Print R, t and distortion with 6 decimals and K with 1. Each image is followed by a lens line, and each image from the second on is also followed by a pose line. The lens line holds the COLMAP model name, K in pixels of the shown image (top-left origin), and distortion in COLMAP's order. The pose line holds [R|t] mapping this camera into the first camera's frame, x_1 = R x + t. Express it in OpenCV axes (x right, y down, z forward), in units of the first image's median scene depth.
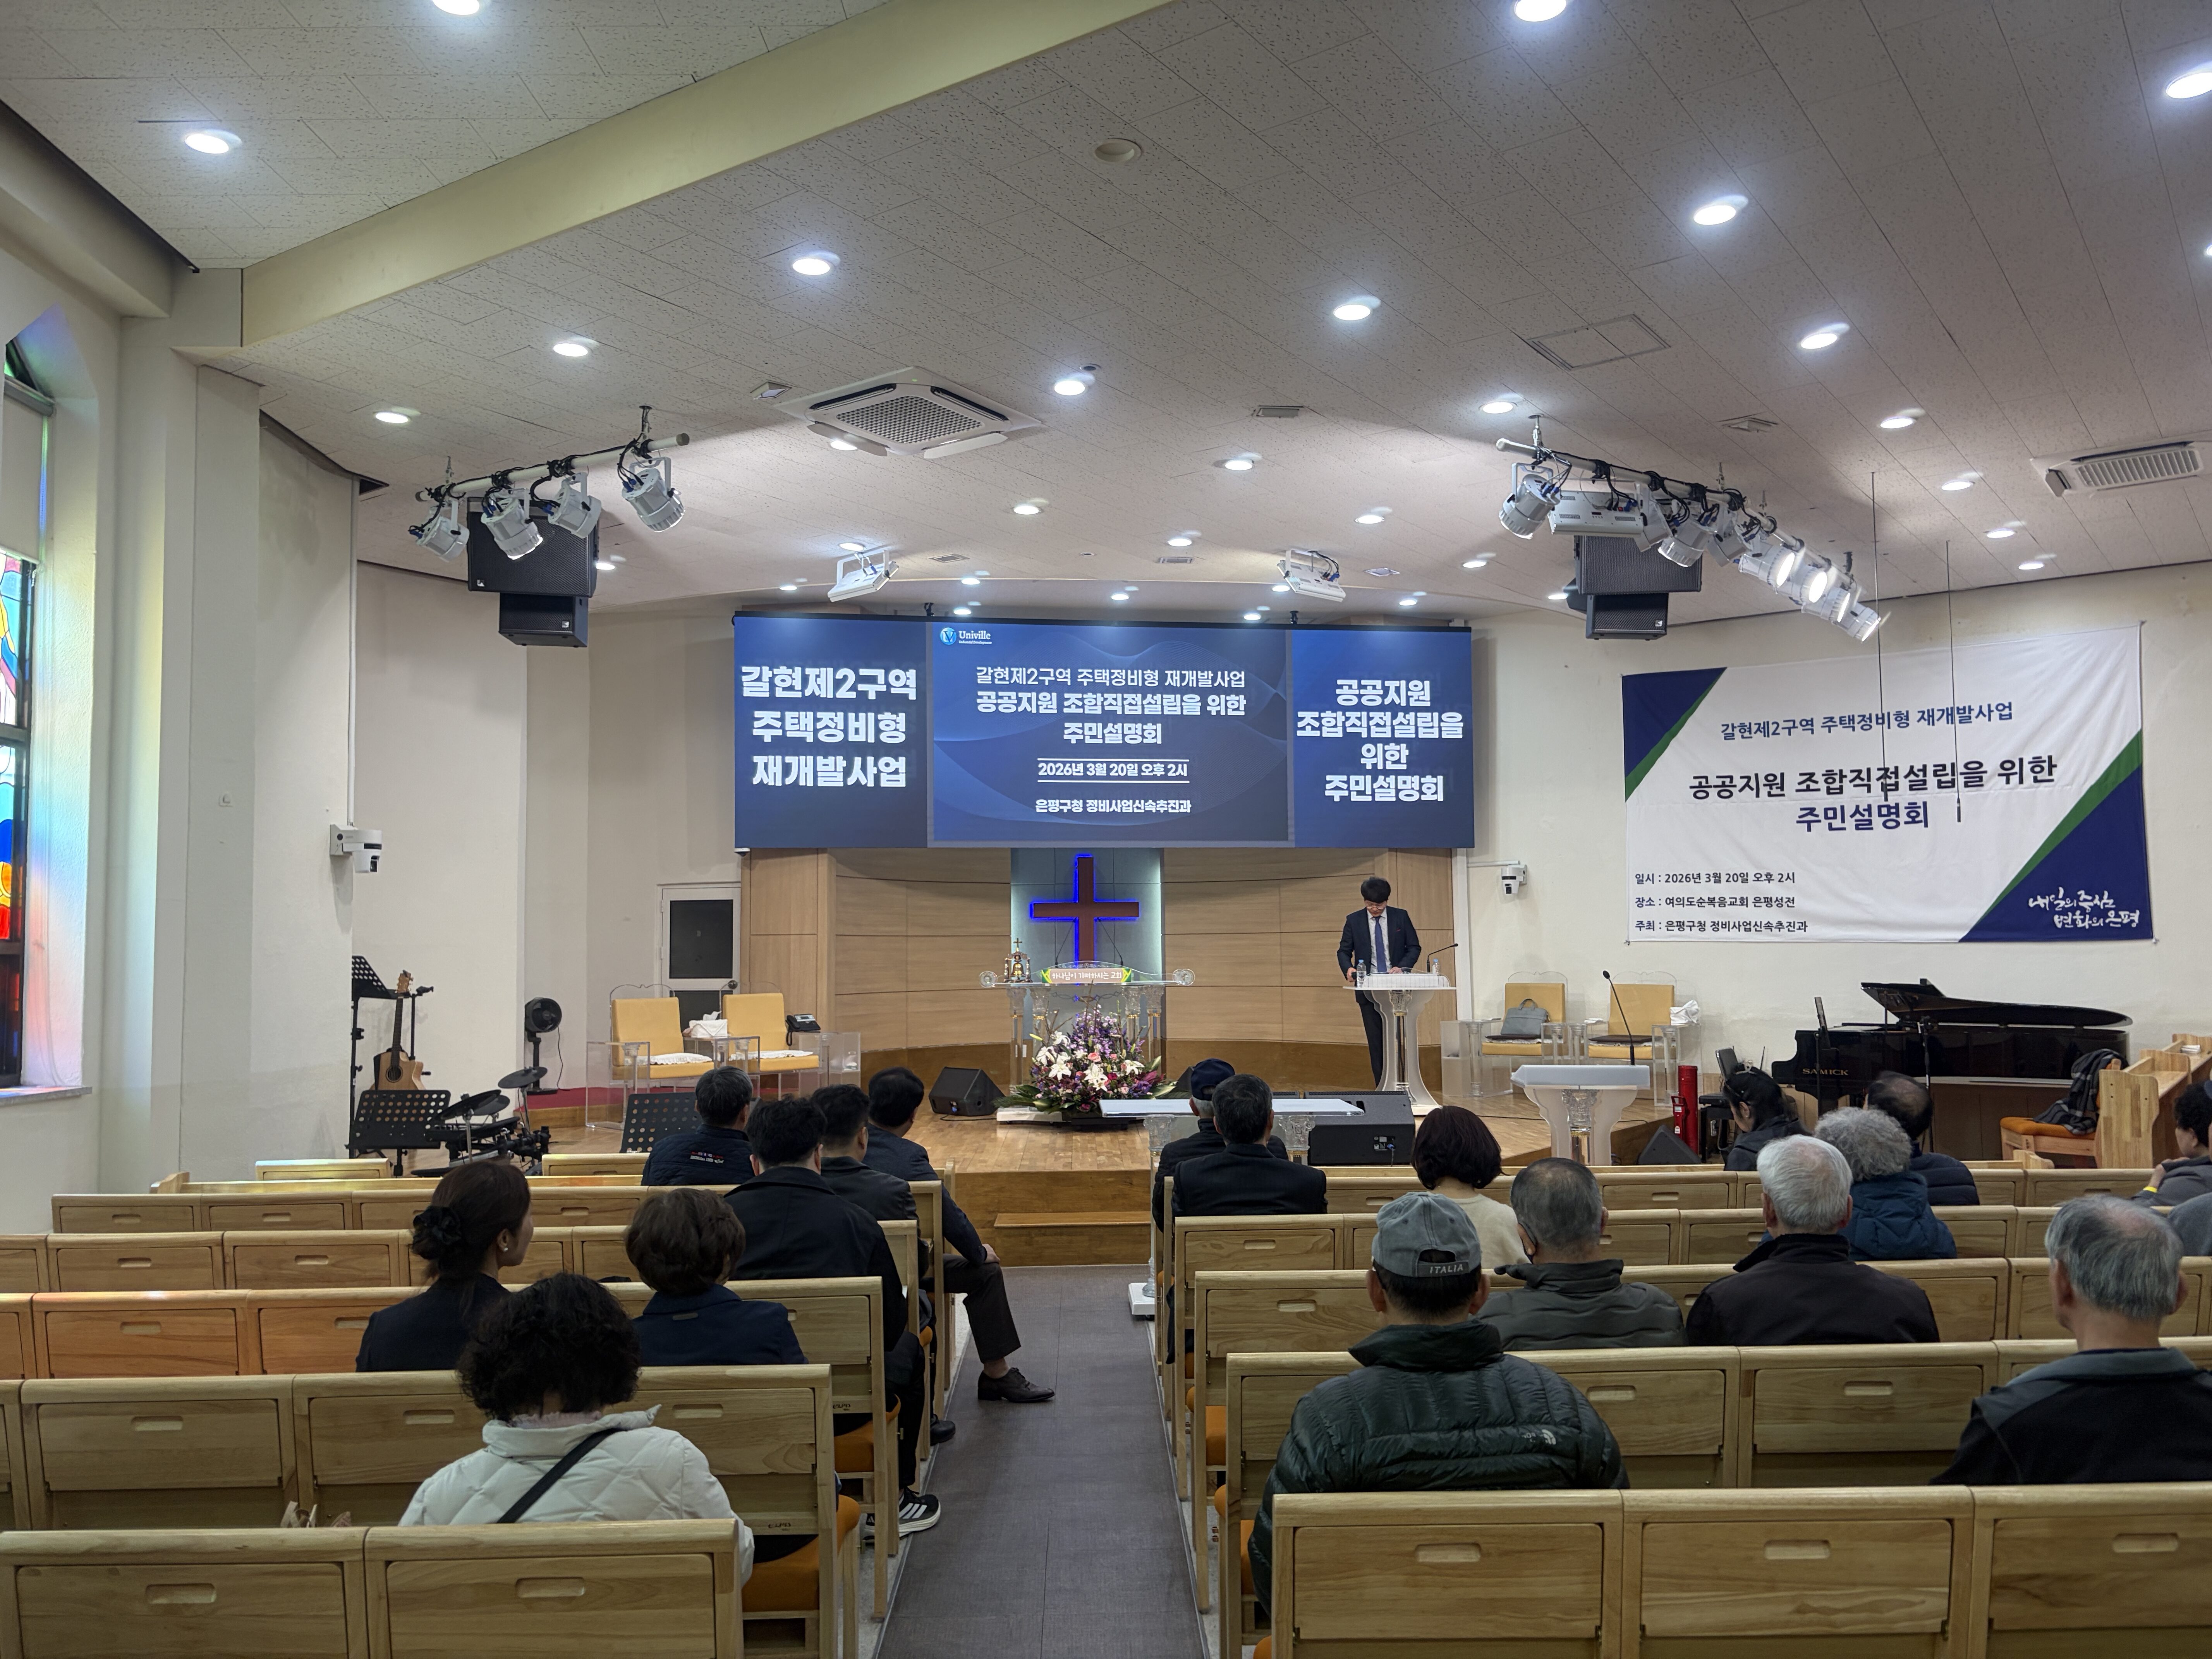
lens RADIAL K [[1694.6, 0, 1114.4], [0, 1694.6, 834.6], [0, 0, 1]] dist [0.089314, -0.050984]
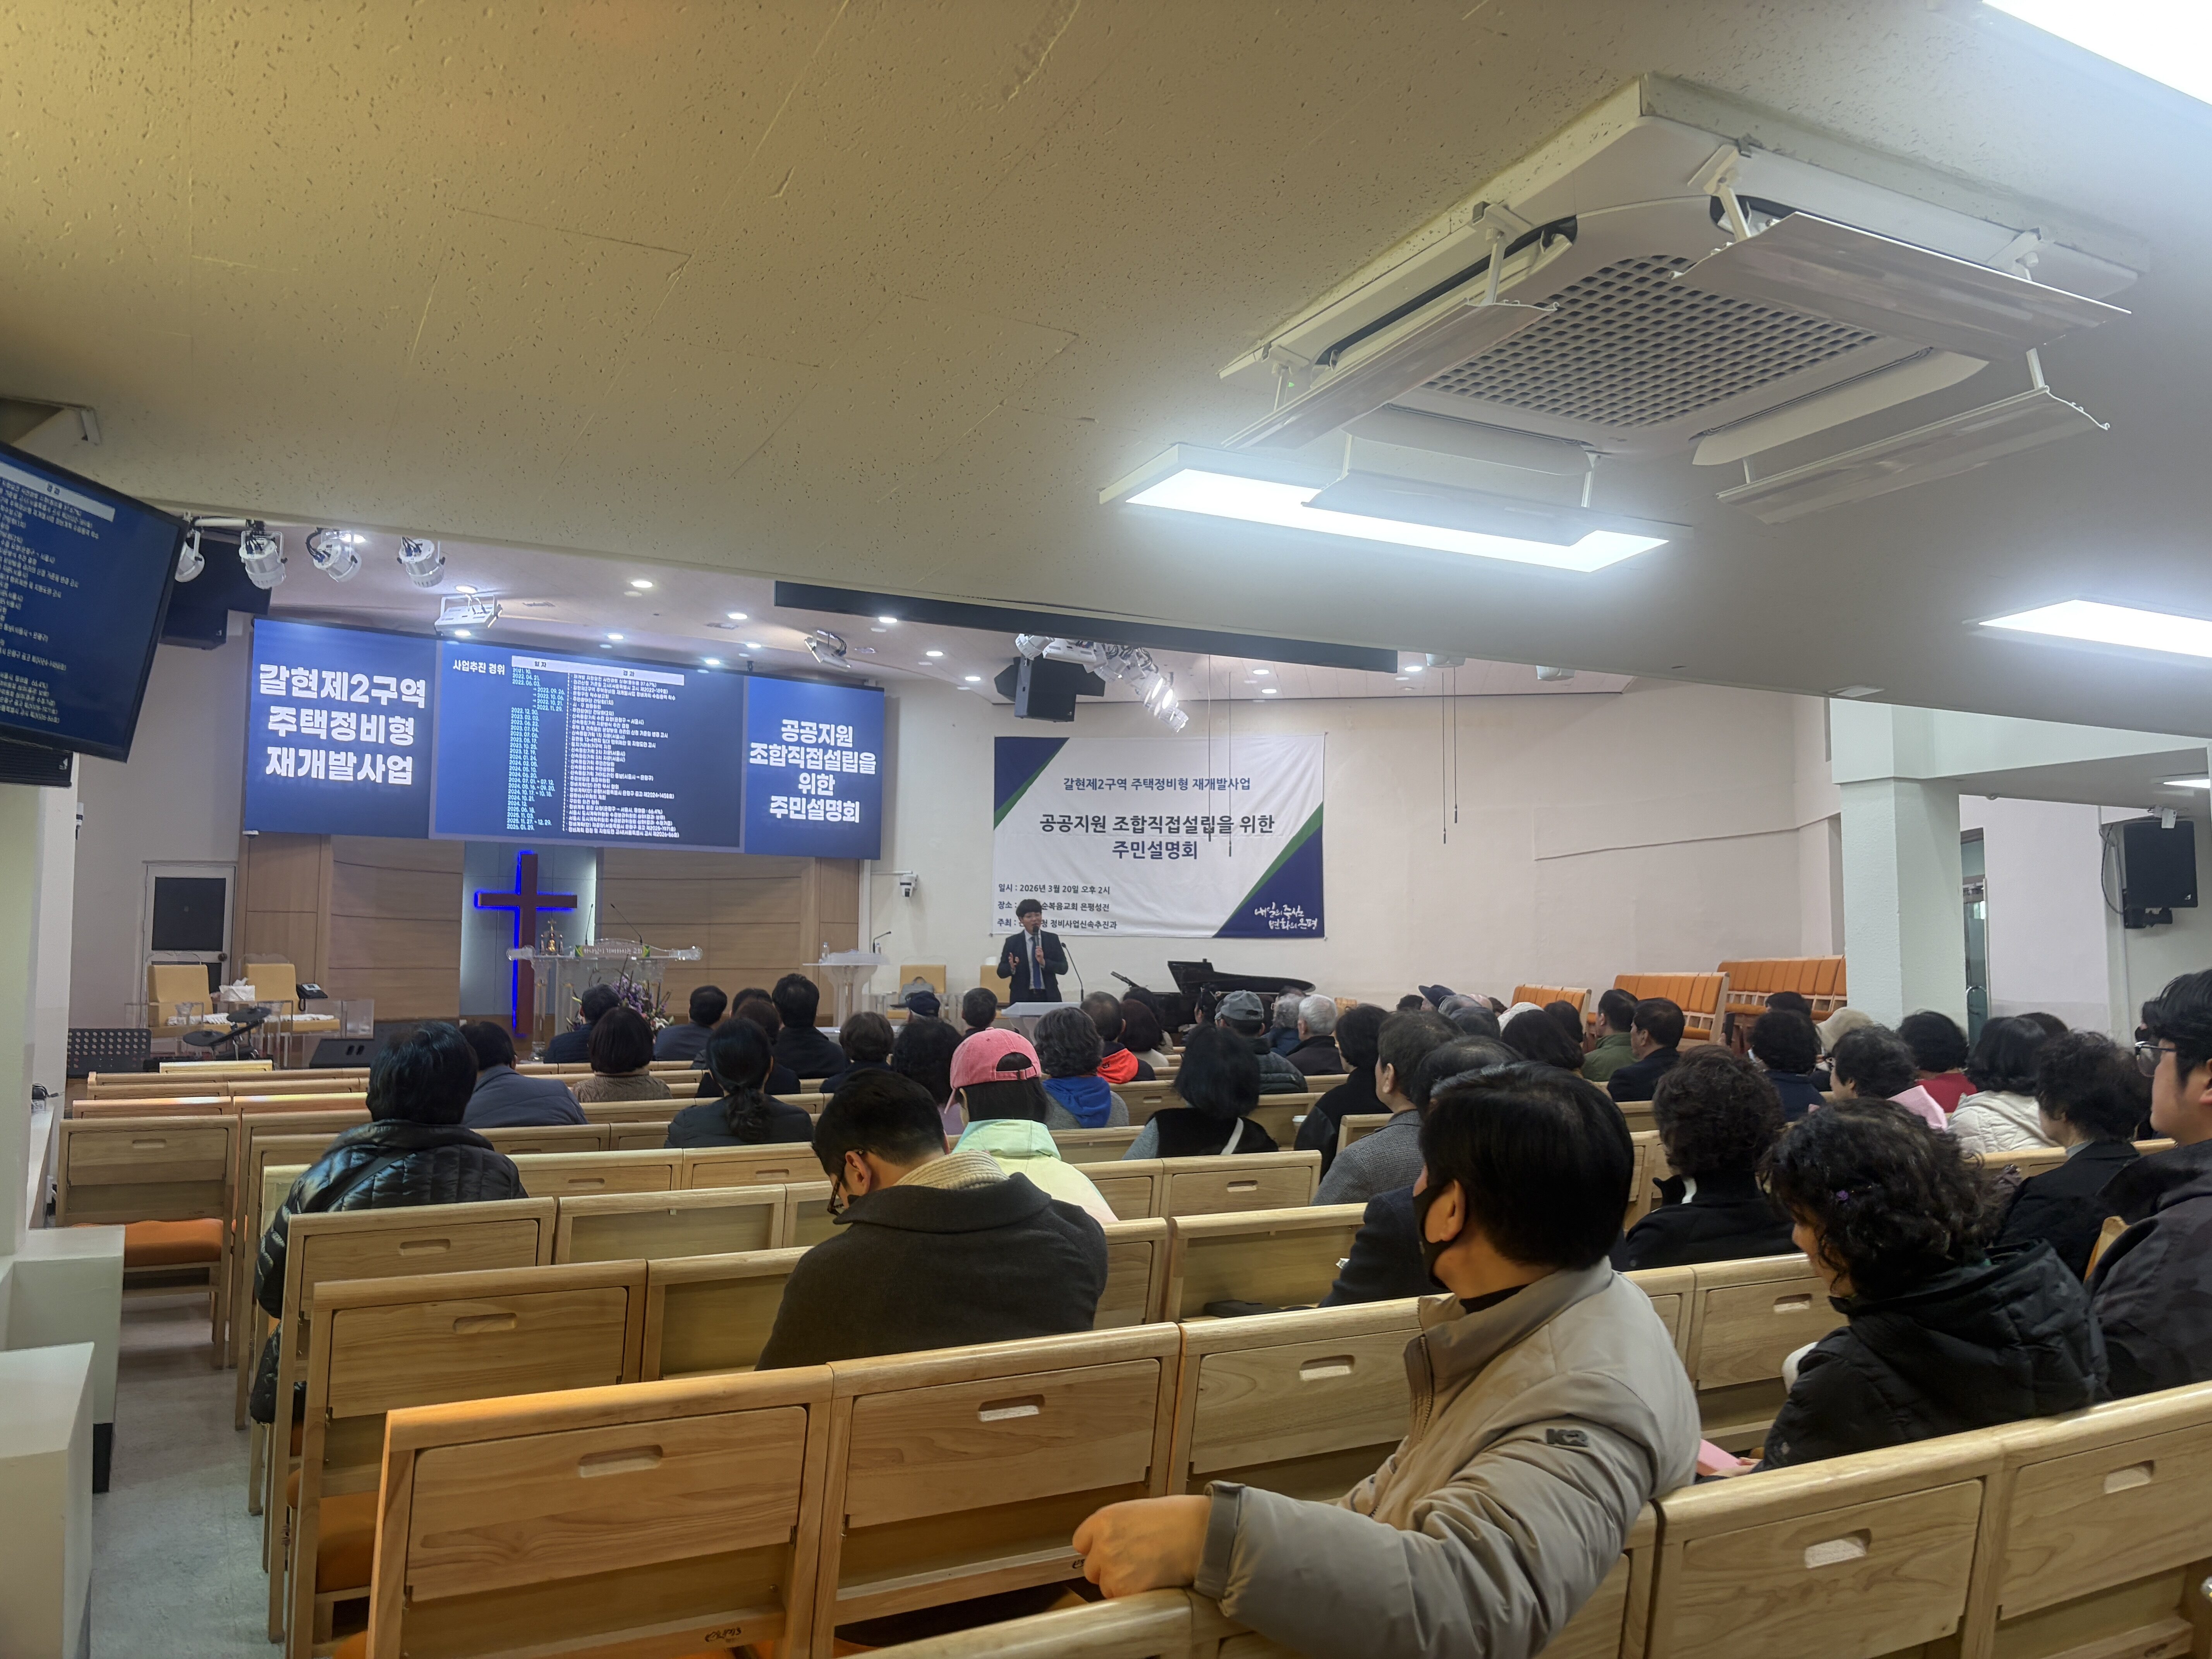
lens RADIAL K [[1694.6, 0, 1115.1], [0, 1694.6, 823.9], [0, 0, 1]] dist [0.089314, -0.050984]
pose [[0.890114, 0.053685, 0.452566, -0.222426], [-0.046869, 0.998556, -0.026271, 0.006244], [-0.453322, 0.002173, 0.891344, -0.230647]]
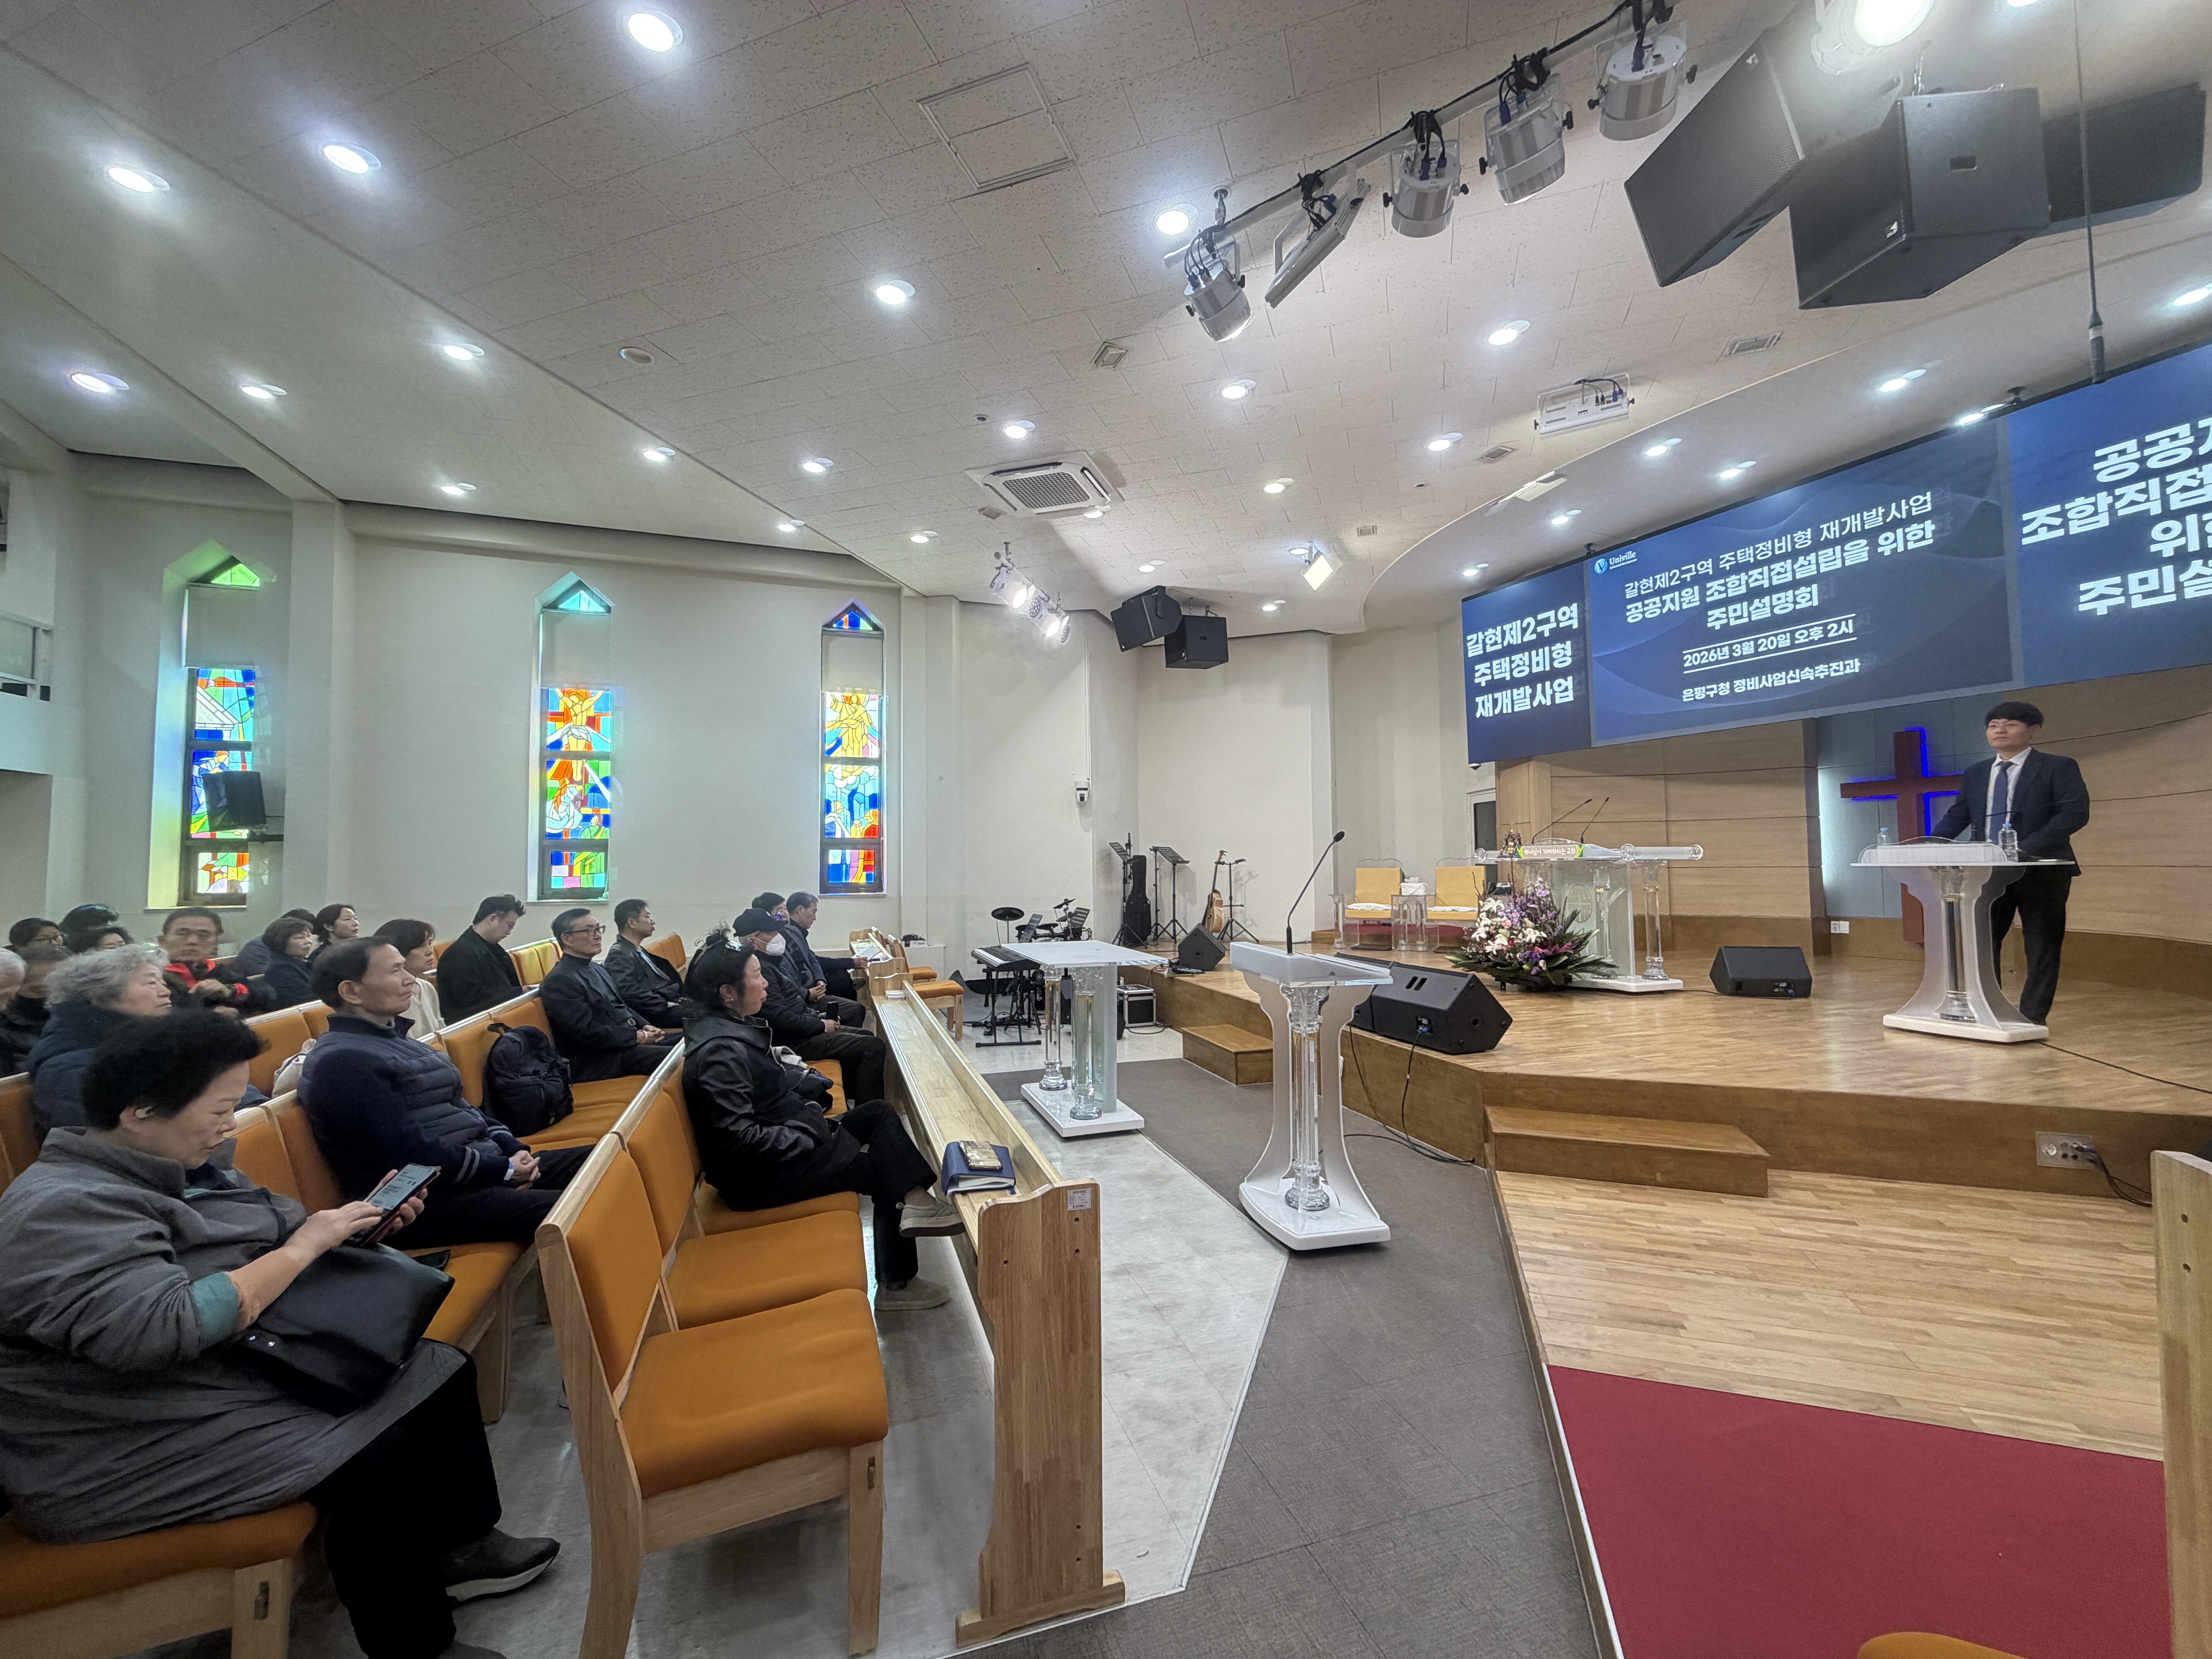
lens RADIAL K [[884.0, 0, 1097.7], [0, 884.0, 830.1], [0, 0, 1]] dist [-0.004747, -0.001213]
pose [[0.245887, -0.030159, -0.968829, 0.407919], [0.074977, 0.997113, -0.012010, 0.047419], [0.966394, -0.069687, 0.247438, 0.501724]]
